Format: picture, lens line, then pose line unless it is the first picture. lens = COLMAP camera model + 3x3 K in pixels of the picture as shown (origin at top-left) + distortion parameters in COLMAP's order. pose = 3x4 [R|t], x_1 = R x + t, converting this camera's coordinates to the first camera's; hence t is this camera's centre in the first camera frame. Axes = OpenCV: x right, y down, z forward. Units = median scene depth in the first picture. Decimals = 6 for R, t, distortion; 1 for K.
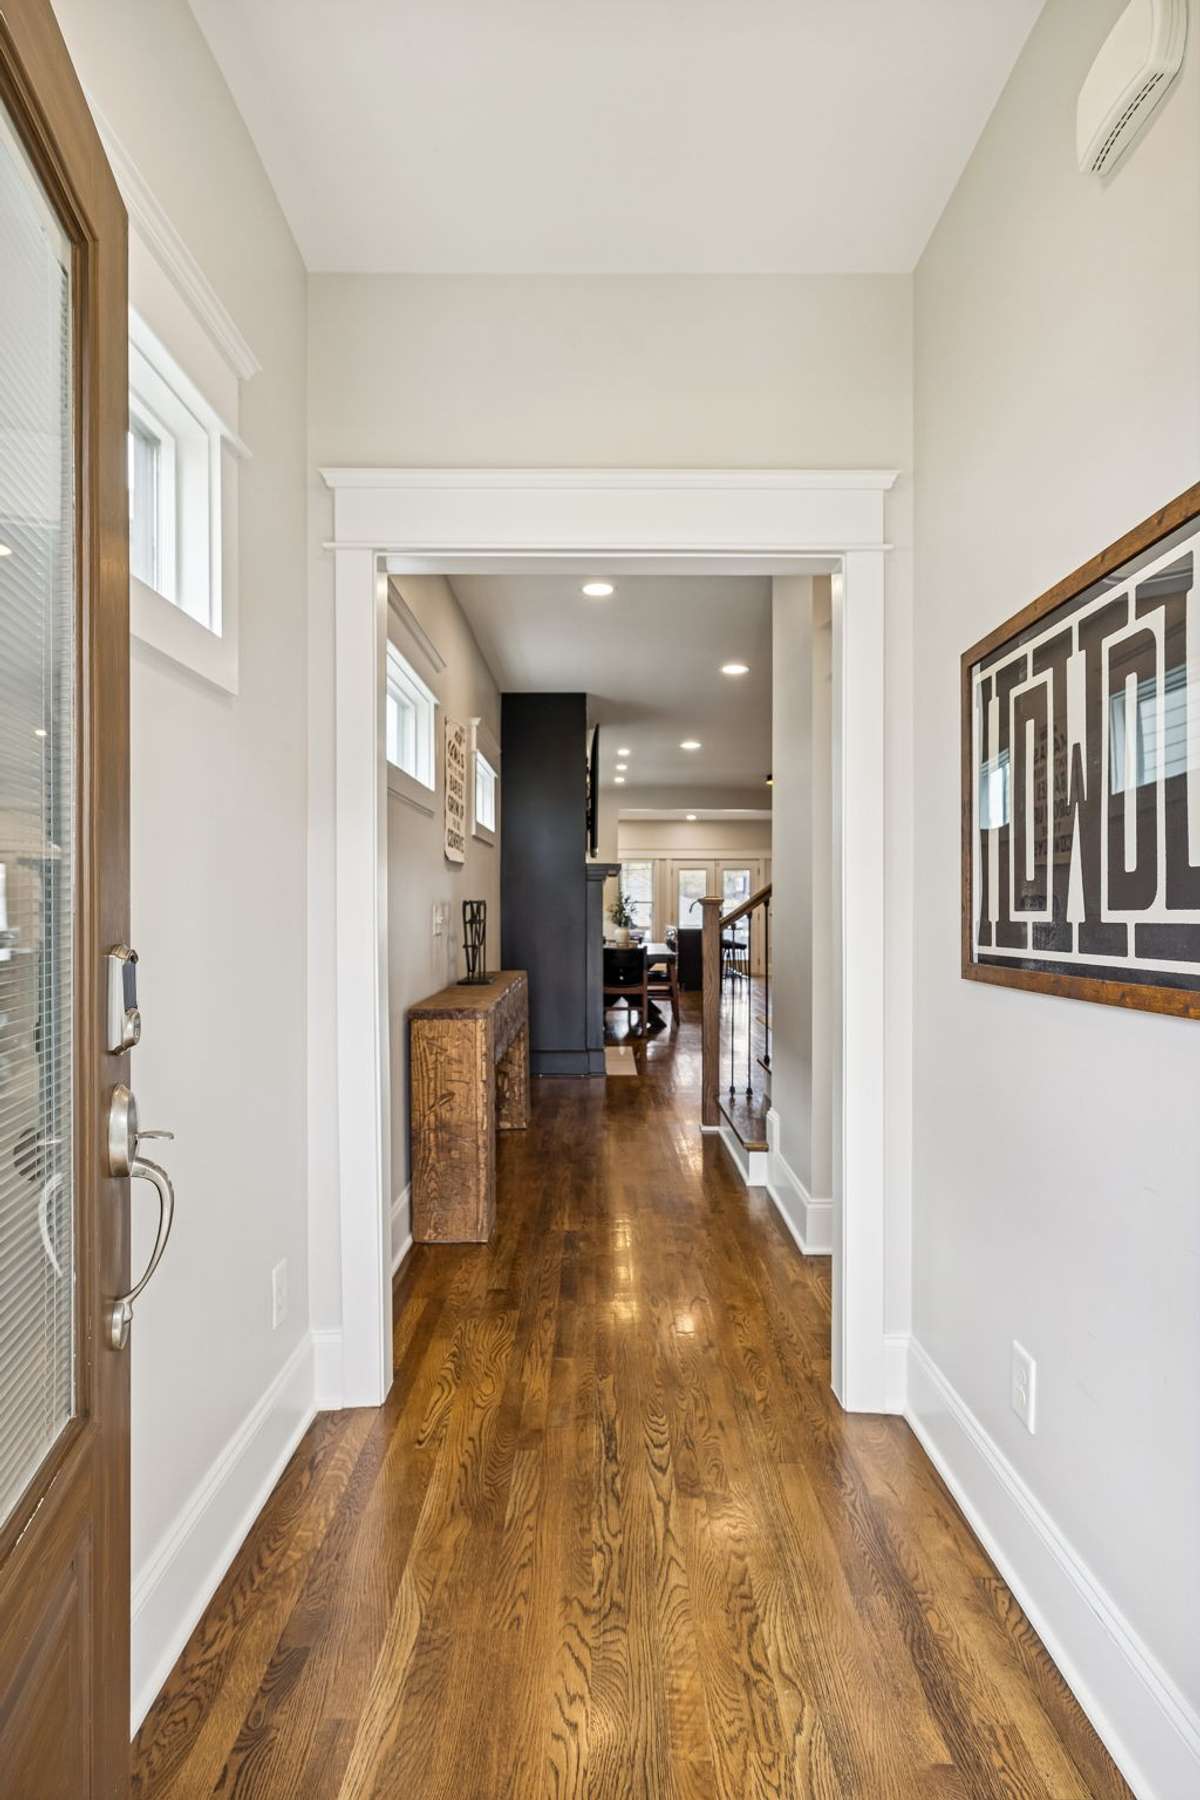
lens RADIAL K [[1049.8, 0, 600.0], [0, 1049.8, 900.0], [0, 0, 1]] dist [0.003202, 0.001392]
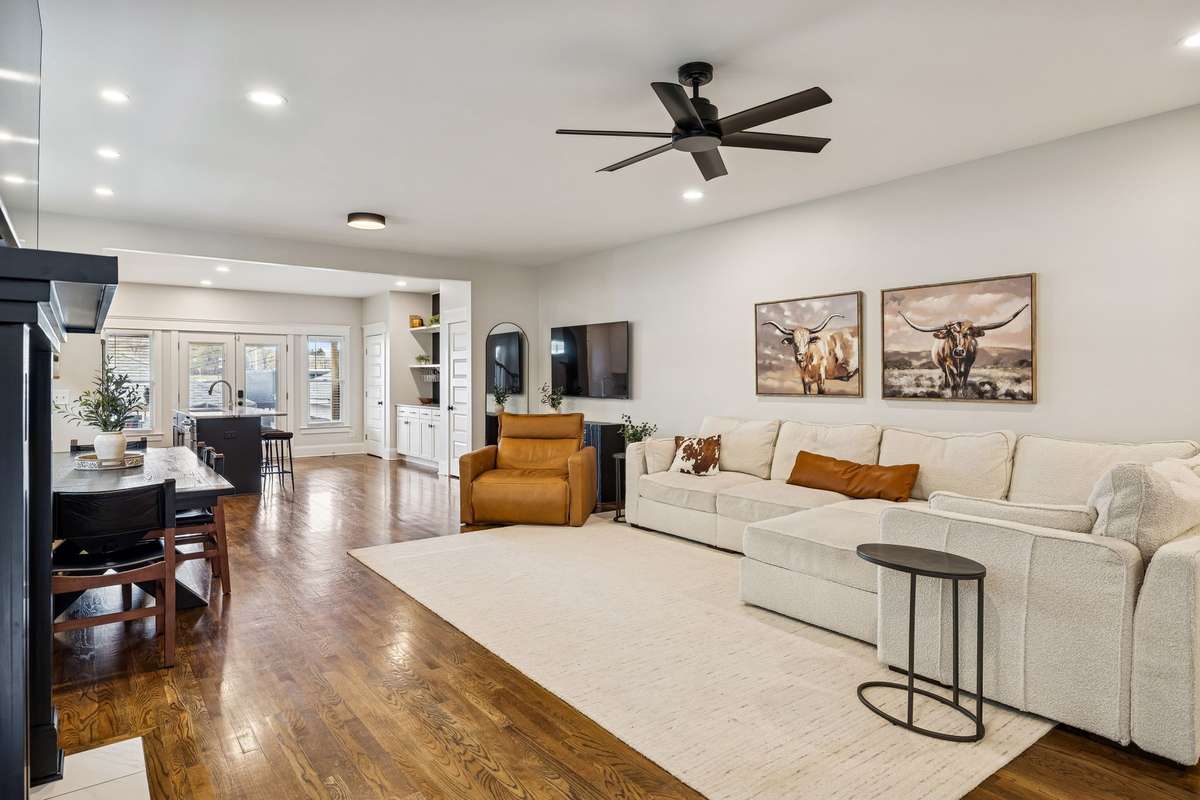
lens RADIAL K [[683.1, 0, 597.1], [0, 683.1, 380.6], [0, 0, 1]] dist [0.000459, 0.000200]
pose [[0.798765, -0.004560, 0.601626, 0.008876], [0.001184, 0.999981, 0.006007, -0.003127], [-0.601642, -0.004086, 0.798755, 0.554191]]
